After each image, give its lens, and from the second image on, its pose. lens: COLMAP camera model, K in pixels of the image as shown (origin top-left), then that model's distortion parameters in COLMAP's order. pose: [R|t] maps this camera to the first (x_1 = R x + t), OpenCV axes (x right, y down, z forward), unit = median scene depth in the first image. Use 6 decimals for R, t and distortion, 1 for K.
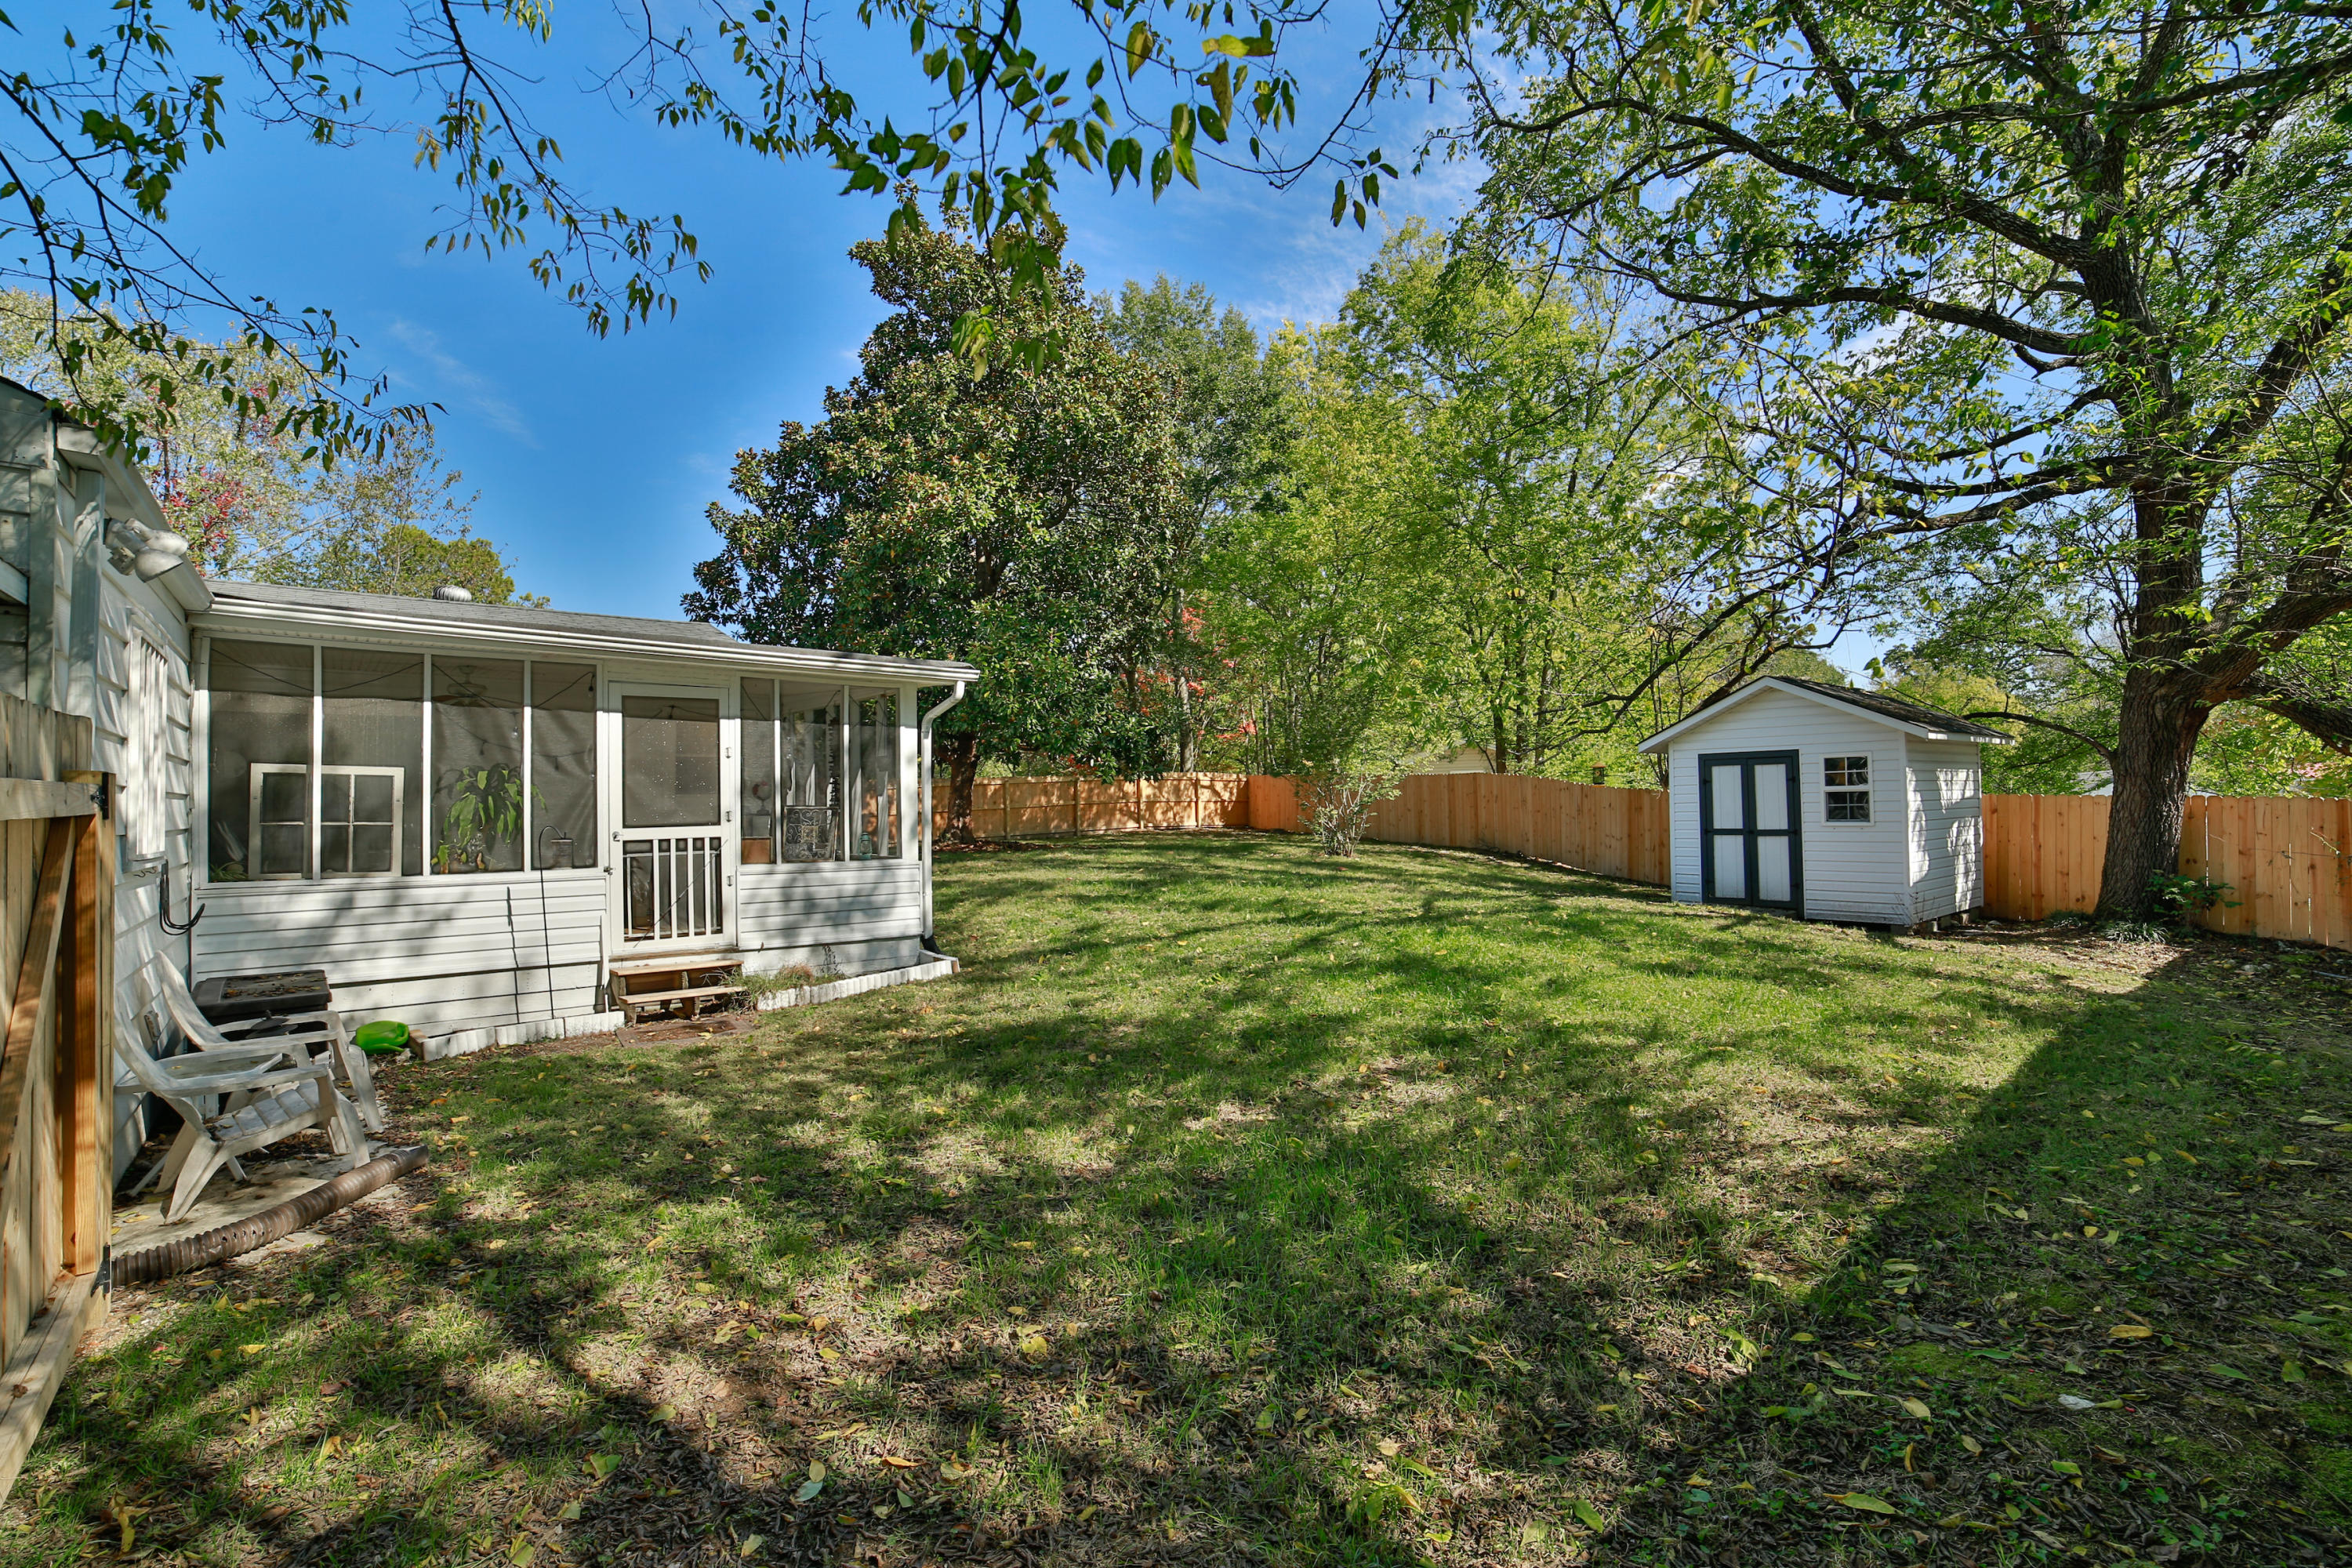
lens RADIAL K [[1018.1, 0, 1162.6], [0, 1018.1, 785.2], [0, 0, 1]] dist [-0.101339, 0.033004]
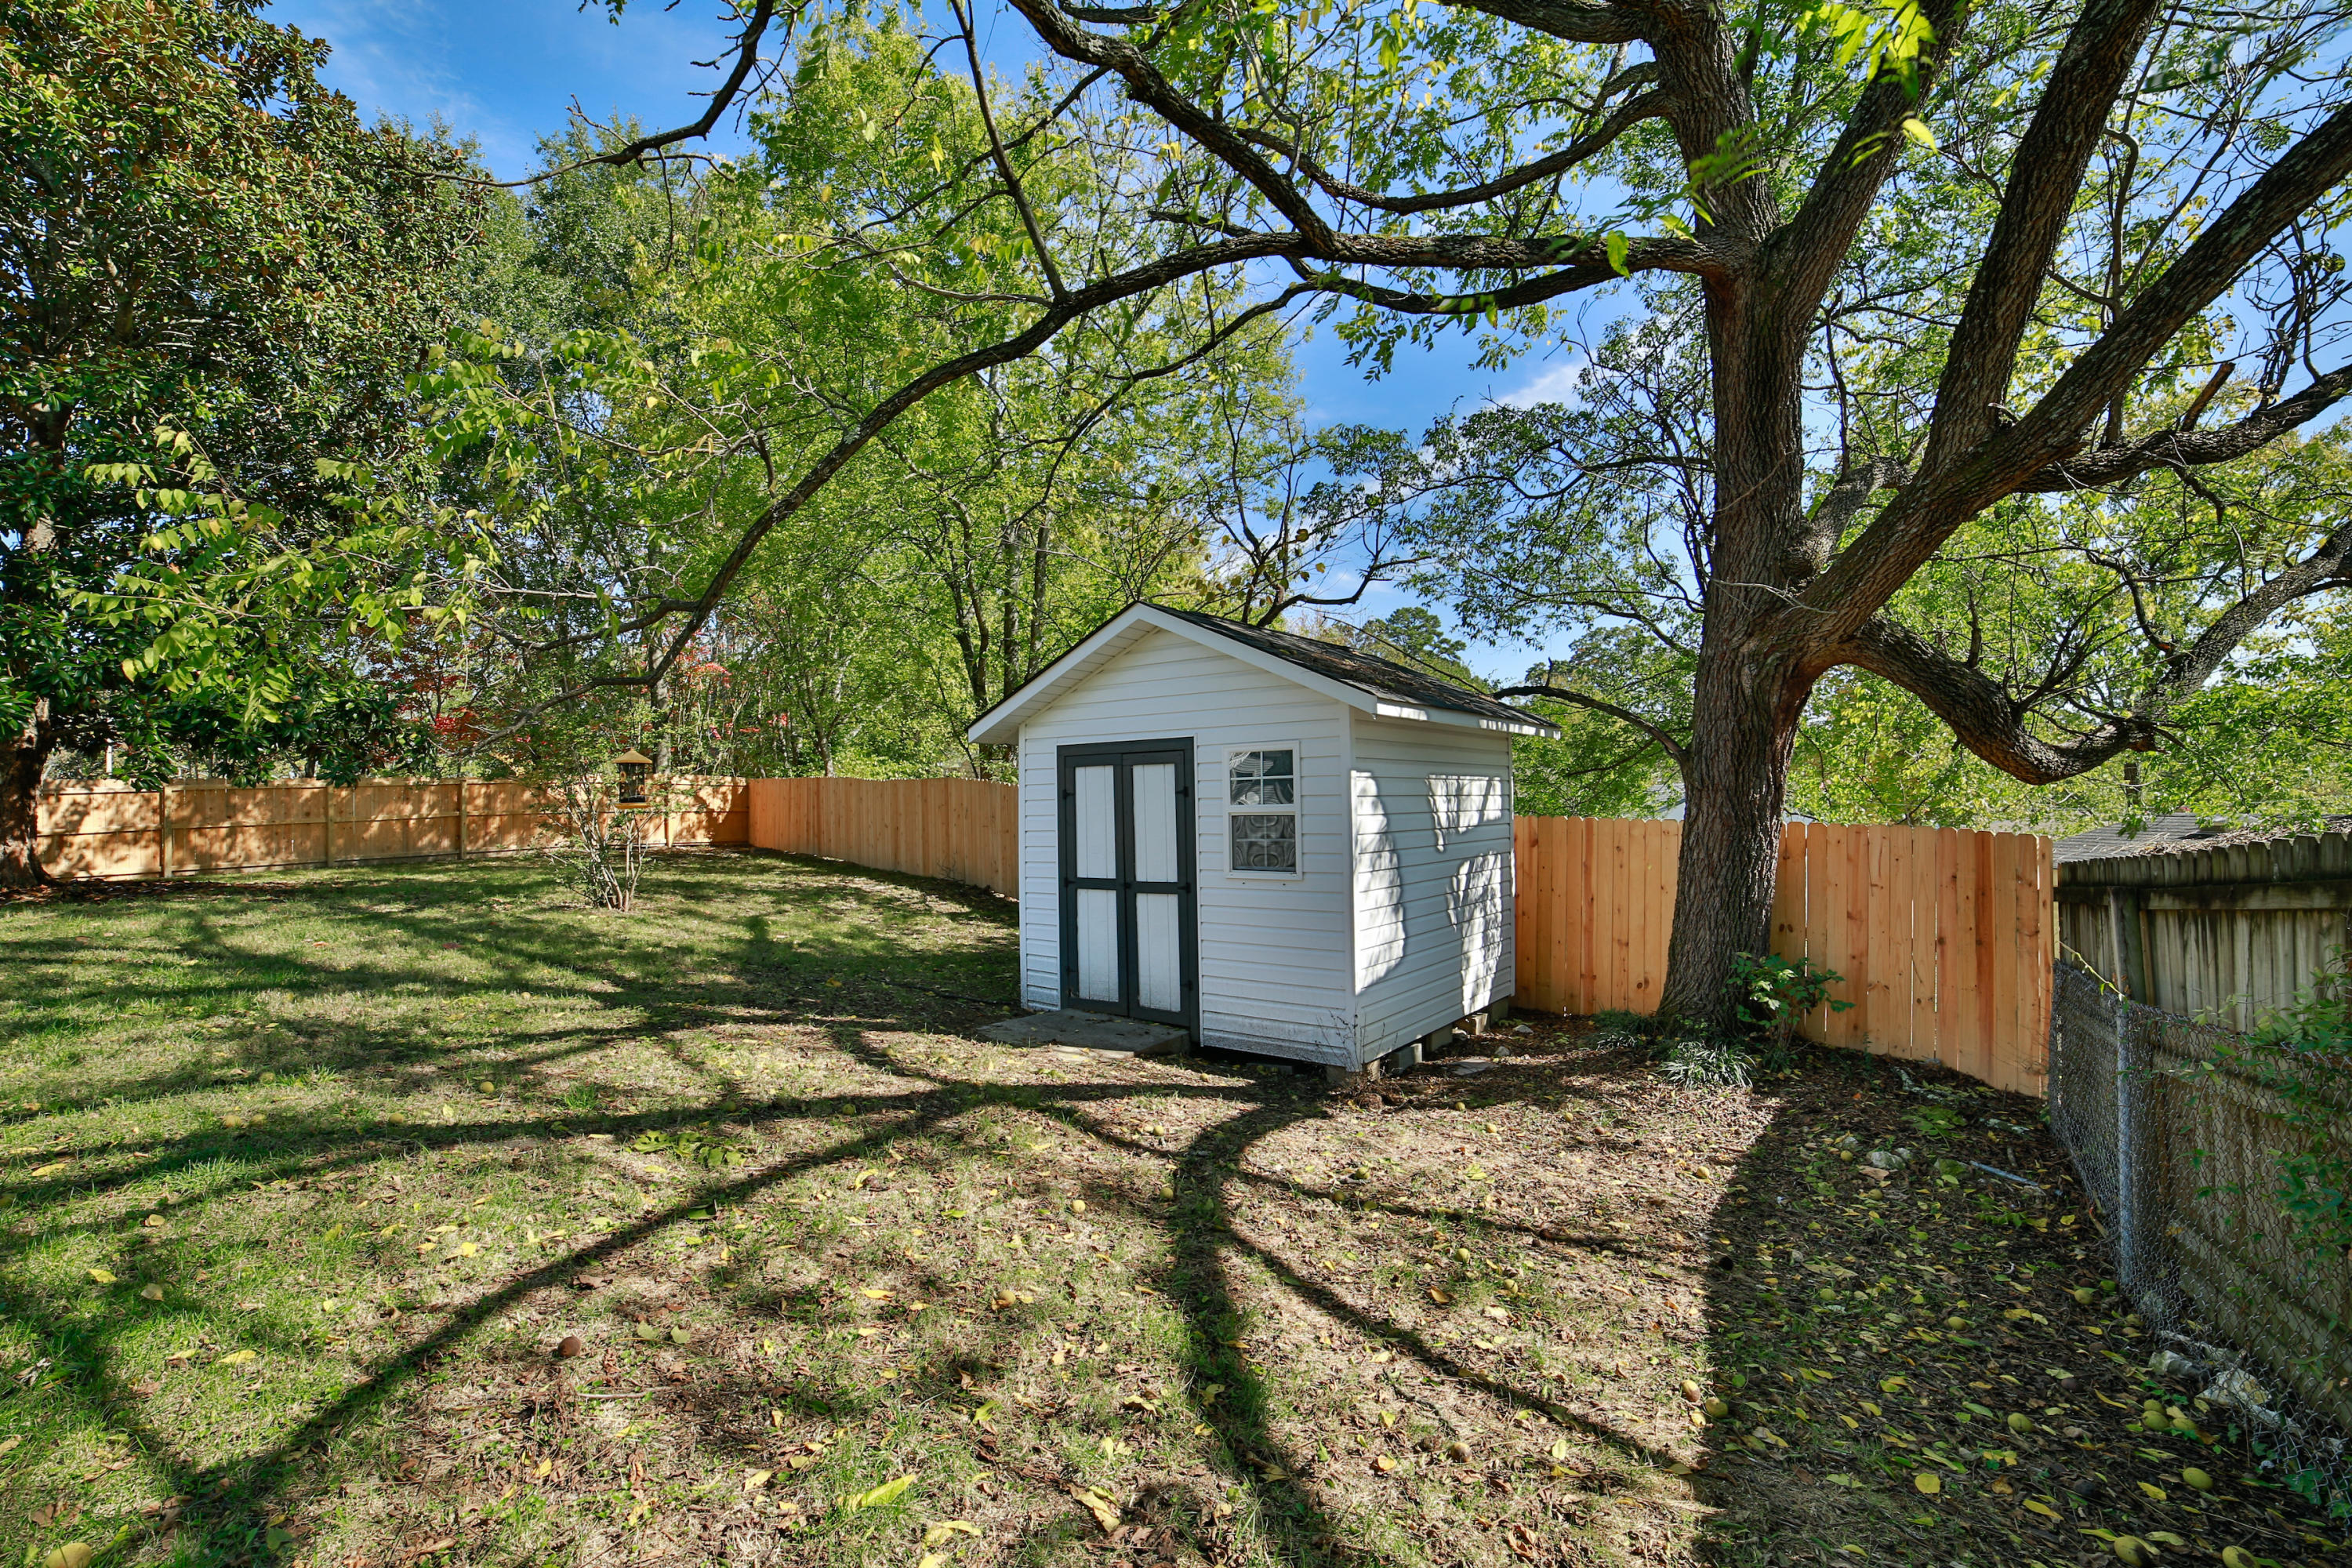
lens RADIAL K [[1018.1, 0, 1162.6], [0, 1018.1, 785.2], [0, 0, 1]] dist [-0.101339, 0.033004]
pose [[0.959087, 0.003700, 0.283089, 0.465725], [-0.003257, 0.999993, -0.002037, -0.008388], [-0.283094, 0.001032, 0.959092, 0.452936]]
